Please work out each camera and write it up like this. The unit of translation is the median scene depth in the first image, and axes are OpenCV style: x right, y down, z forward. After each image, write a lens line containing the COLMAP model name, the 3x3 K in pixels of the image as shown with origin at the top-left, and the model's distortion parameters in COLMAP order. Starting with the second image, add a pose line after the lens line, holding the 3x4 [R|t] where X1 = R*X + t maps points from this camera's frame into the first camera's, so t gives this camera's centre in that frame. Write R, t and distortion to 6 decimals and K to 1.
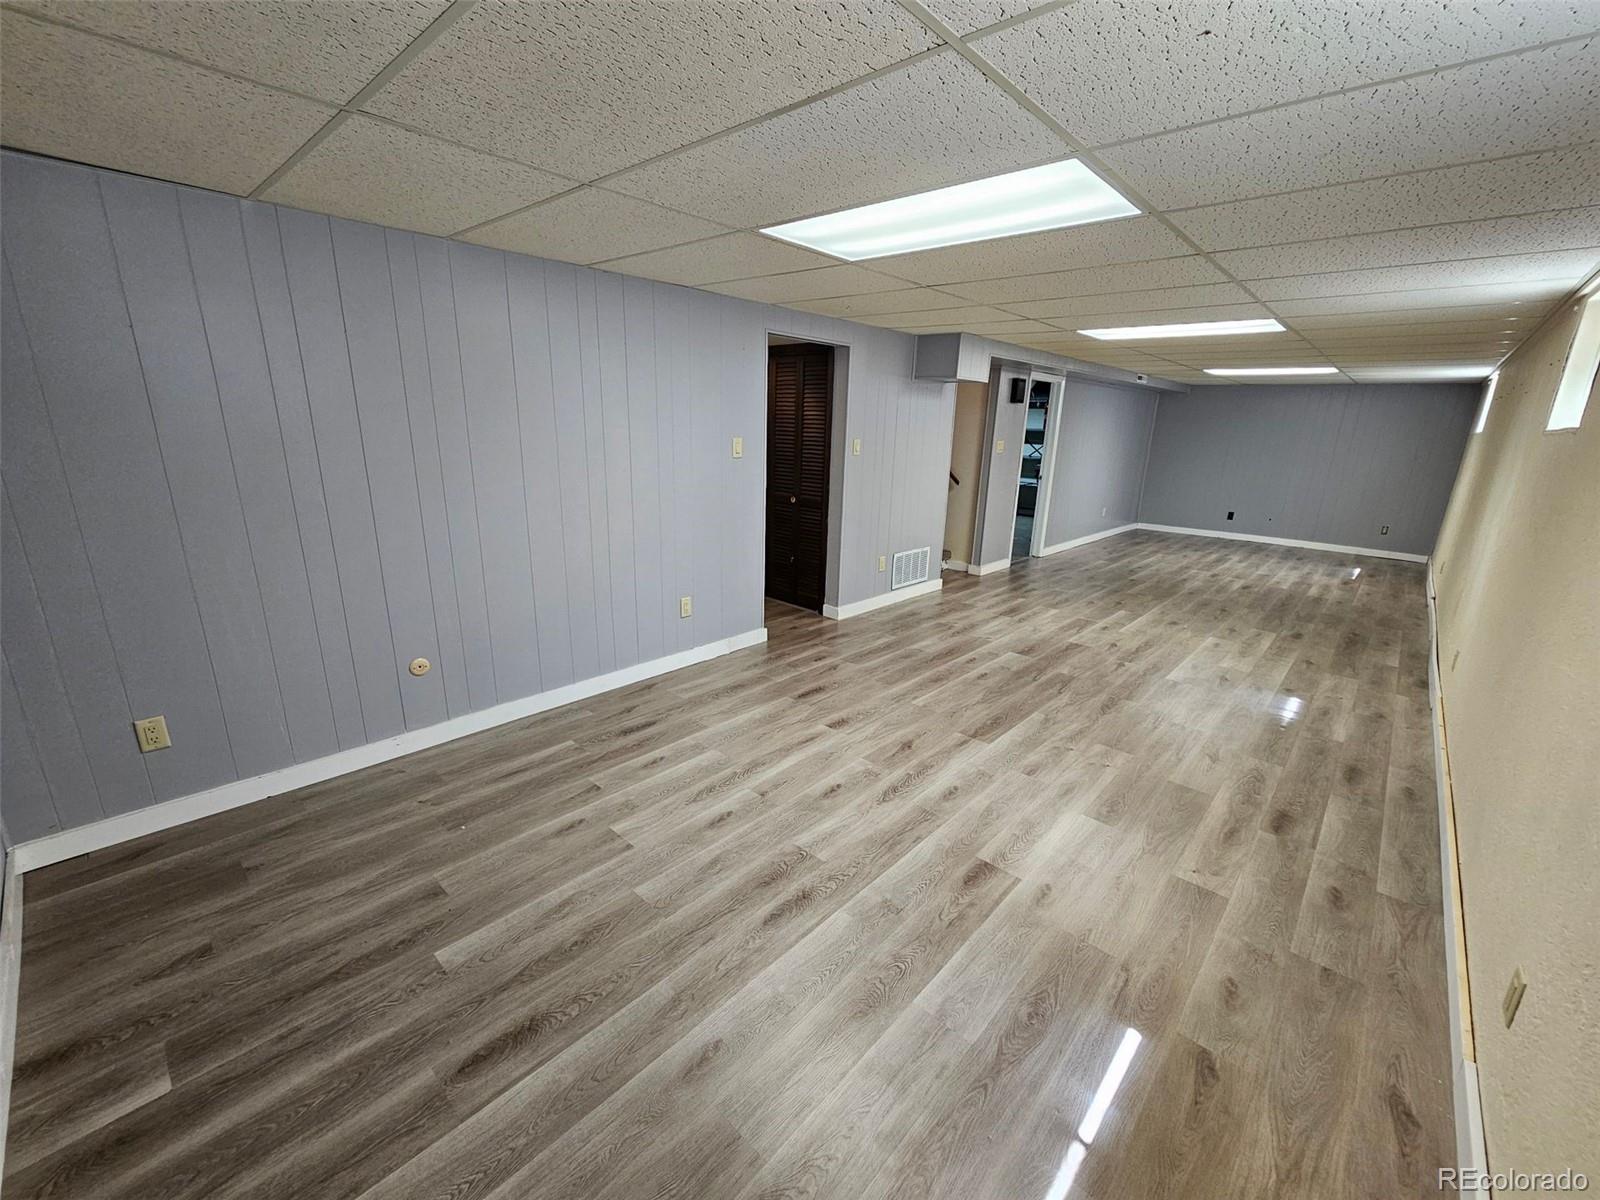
lens RADIAL K [[650.6, 0, 806.0], [0, 650.6, 605.7], [0, 0, 1]] dist [-0.000321, -0.000033]
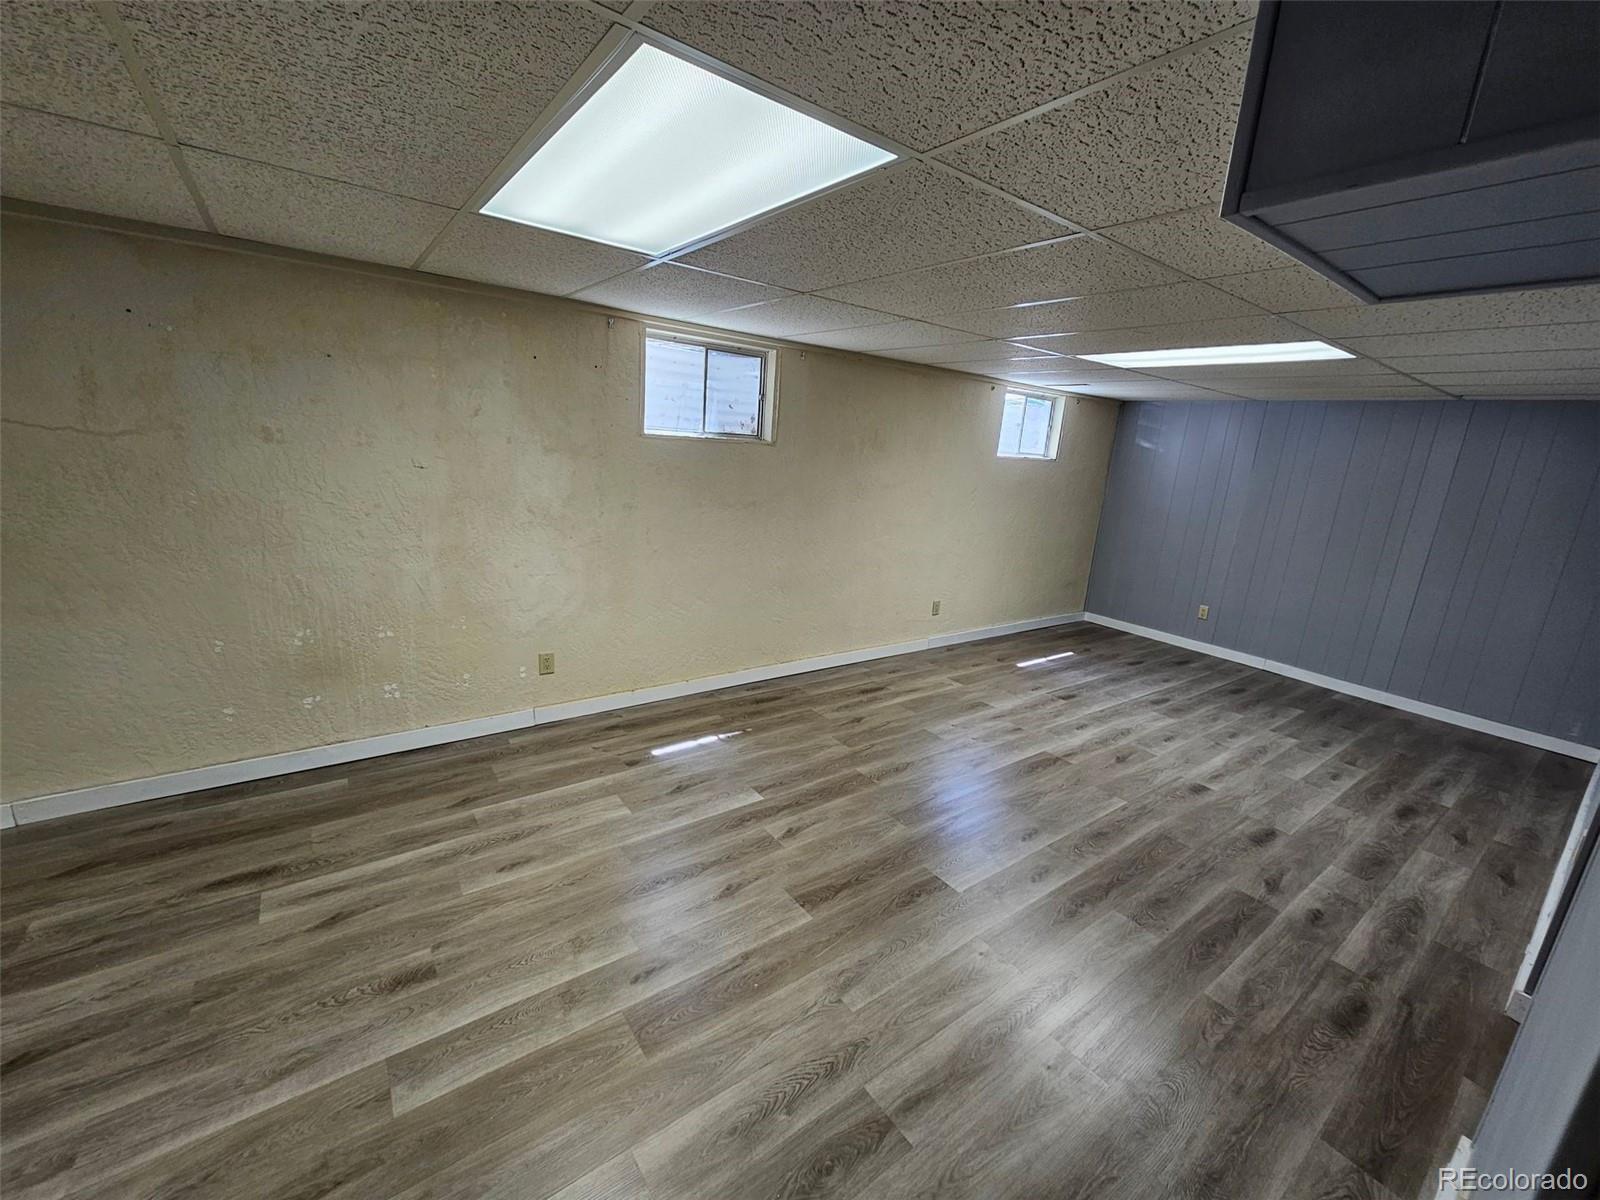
lens RADIAL K [[656.6, 0, 808.4], [0, 656.6, 605.3], [0, 0, 1]] dist [0.000997, 0.000867]
pose [[-0.977306, -0.144727, 0.154682, 0.542465], [-0.047978, 0.862469, 0.503830, -0.564106], [-0.206326, 0.484975, -0.849840, 1.925620]]
